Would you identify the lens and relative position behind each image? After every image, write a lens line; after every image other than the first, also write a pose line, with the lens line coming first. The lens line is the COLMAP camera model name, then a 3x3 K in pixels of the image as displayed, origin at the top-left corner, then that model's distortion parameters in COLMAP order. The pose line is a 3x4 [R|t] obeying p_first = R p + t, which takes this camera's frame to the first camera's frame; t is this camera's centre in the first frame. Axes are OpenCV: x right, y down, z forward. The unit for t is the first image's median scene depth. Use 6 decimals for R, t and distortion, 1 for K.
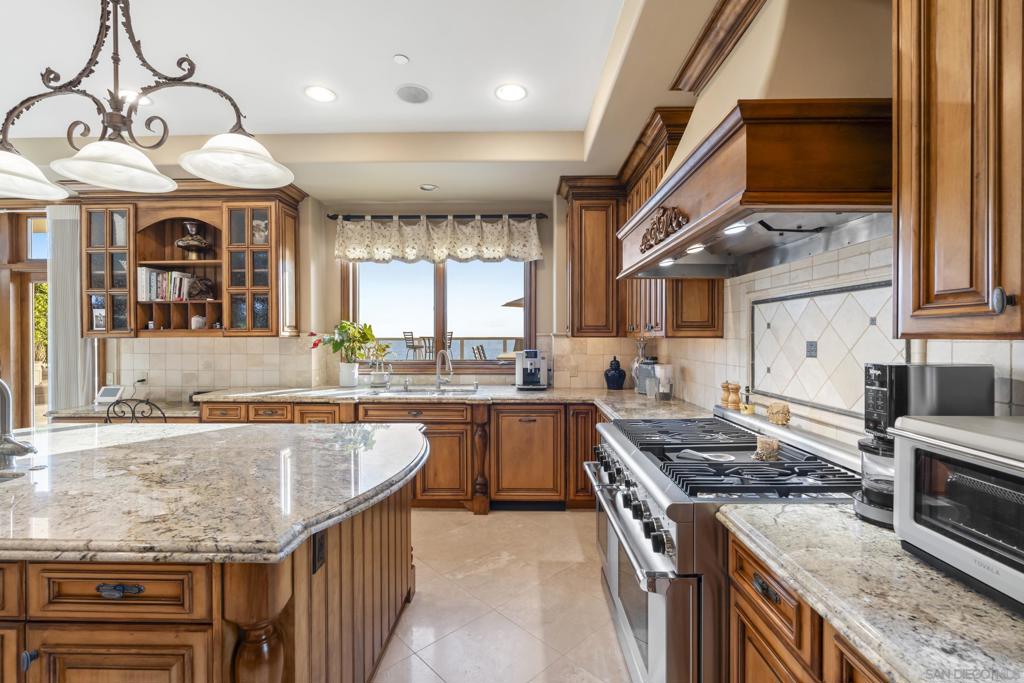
lens RADIAL K [[451.0, 0, 514.3], [0, 451.0, 338.5], [0, 0, 1]] dist [-0.002453, -0.000145]
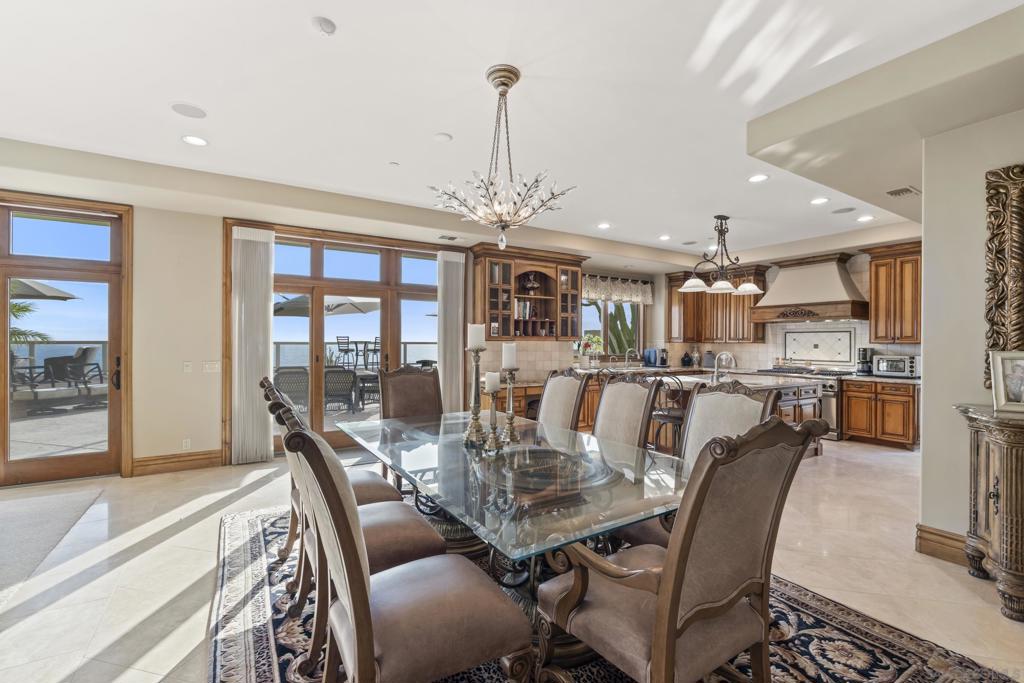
lens RADIAL K [[445.6, 0, 511.6], [0, 445.6, 343.2], [0, 0, 1]] dist [-0.003663, 0.000024]
pose [[0.839714, 0.006988, 0.542983, -1.698947], [-0.005905, 0.999976, -0.003736, 0.013088], [-0.542996, -0.000069, 0.839735, -0.369037]]
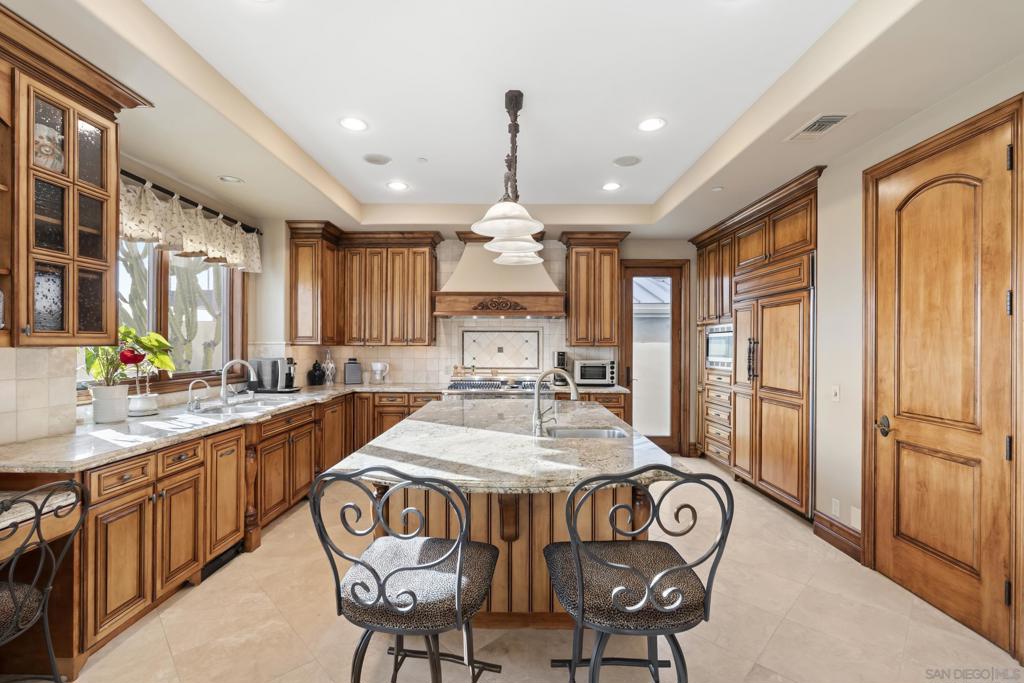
lens RADIAL K [[449.7, 0, 510.3], [0, 449.7, 342.4], [0, 0, 1]] dist [-0.004713, 0.000145]
pose [[-0.008588, 0.004823, 0.999951, -1.100137], [0.001460, 0.999987, -0.004811, -0.004949], [-0.999962, 0.001419, -0.008595, 0.454721]]
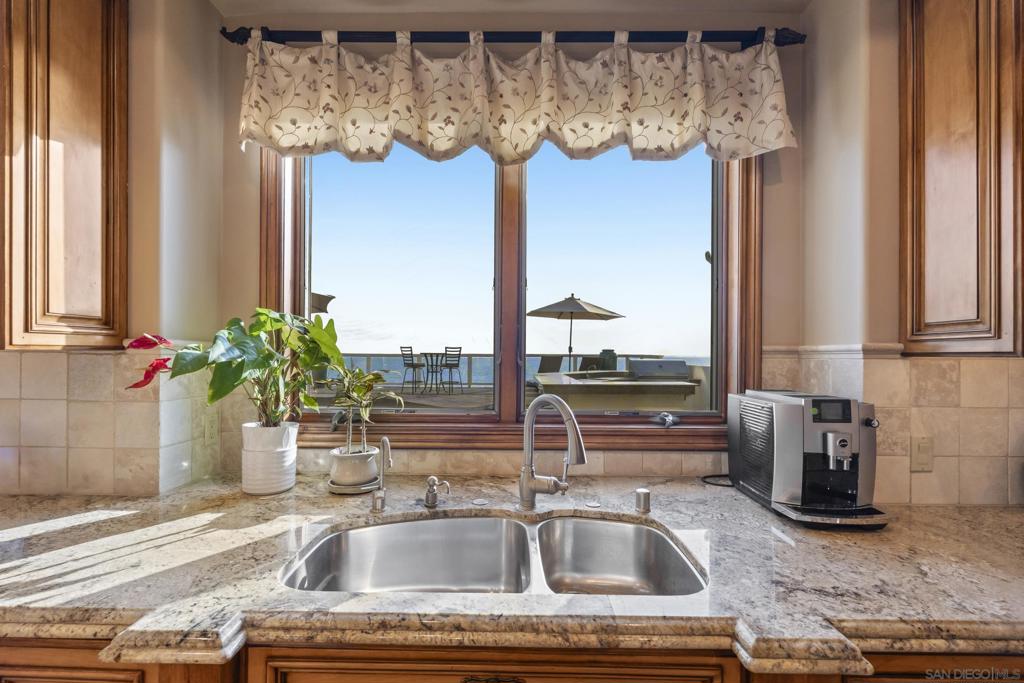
lens RADIAL K [[450.1, 0, 510.5], [0, 450.1, 351.7], [0, 0, 1]] dist [-0.003131, -0.000211]
pose [[0.999959, 0.006819, 0.005874, -0.190323], [-0.006774, 0.999948, -0.007664, -0.001984], [-0.005926, 0.007624, 0.999953, 0.685915]]
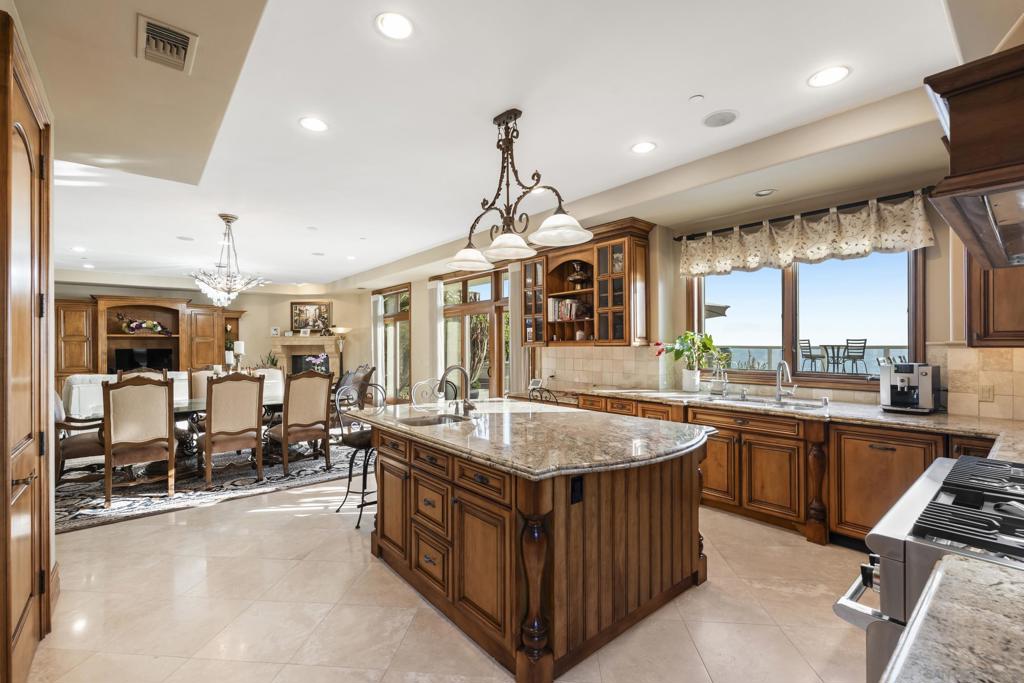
lens RADIAL K [[449.7, 0, 510.3], [0, 449.7, 342.4], [0, 0, 1]] dist [-0.004713, 0.000145]
pose [[0.657092, -0.004789, -0.753795, 0.178606], [-0.001570, 0.999969, -0.007722, -0.003738], [0.753809, 0.006258, 0.657064, -0.048933]]
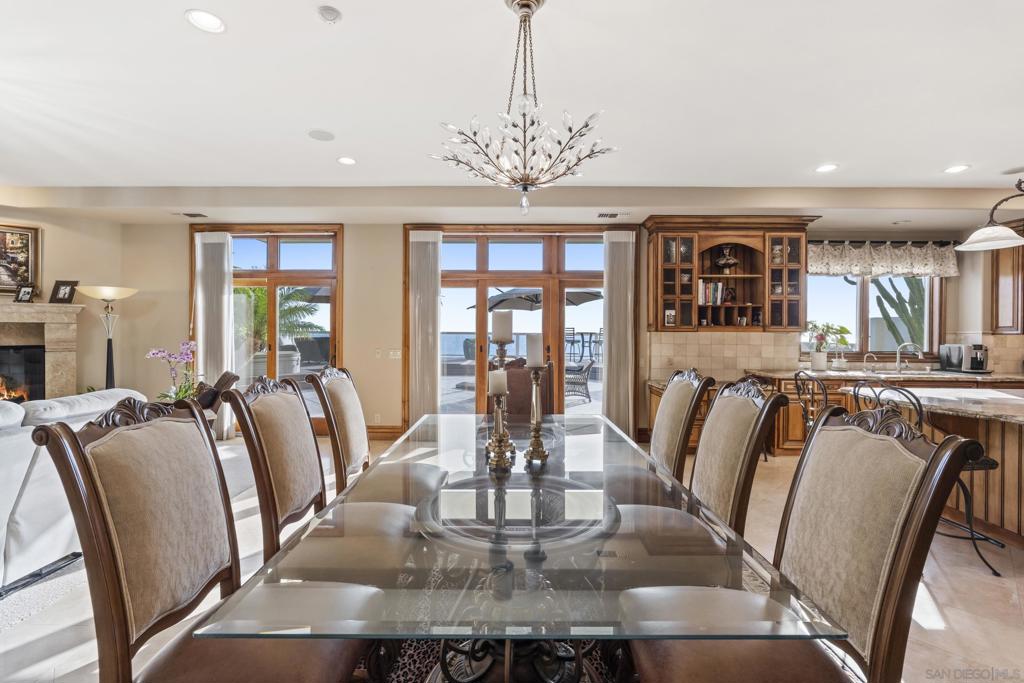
lens RADIAL K [[449.6, 0, 511.8], [0, 449.6, 334.1], [0, 0, 1]] dist [-0.004805, 0.000094]
pose [[0.999934, 0.010075, 0.005436, -1.369405], [-0.010073, 0.999949, -0.000375, 0.011218], [-0.005440, 0.000320, 0.999985, -0.334549]]
